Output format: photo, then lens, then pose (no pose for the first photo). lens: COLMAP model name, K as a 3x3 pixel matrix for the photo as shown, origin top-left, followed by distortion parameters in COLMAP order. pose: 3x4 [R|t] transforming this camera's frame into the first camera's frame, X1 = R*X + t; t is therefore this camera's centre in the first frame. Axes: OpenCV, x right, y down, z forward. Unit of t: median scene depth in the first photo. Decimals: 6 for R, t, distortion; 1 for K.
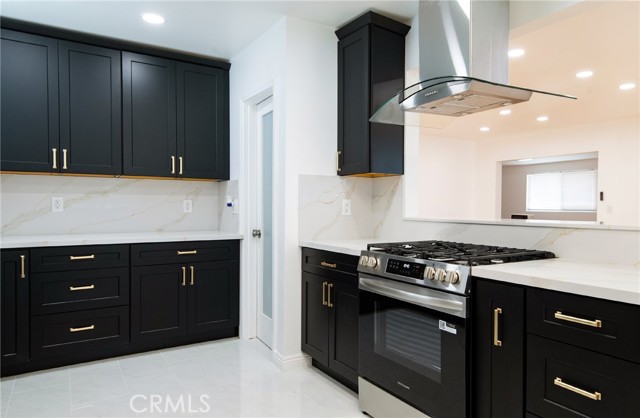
lens RADIAL K [[438.5, 0, 322.9], [0, 438.5, 211.5], [0, 0, 1]] dist [0.032505, -0.002600]
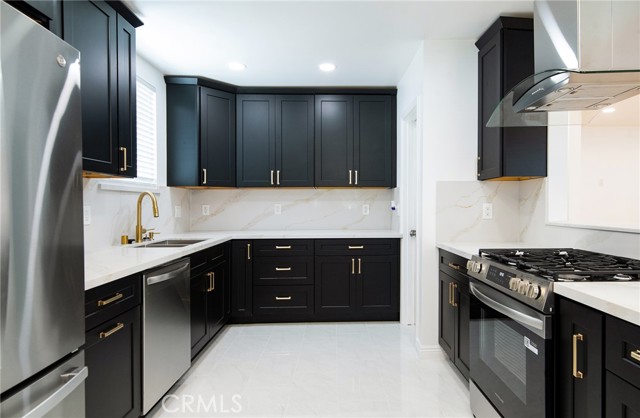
lens RADIAL K [[370.7, 0, 329.2], [0, 370.7, 207.7], [0, 0, 1]] dist [0.006590, -0.000330]
pose [[0.857402, -0.006284, -0.514608, 0.180738], [0.001722, 0.999955, -0.009342, -0.009820], [0.514644, 0.007123, 0.857374, 0.067090]]
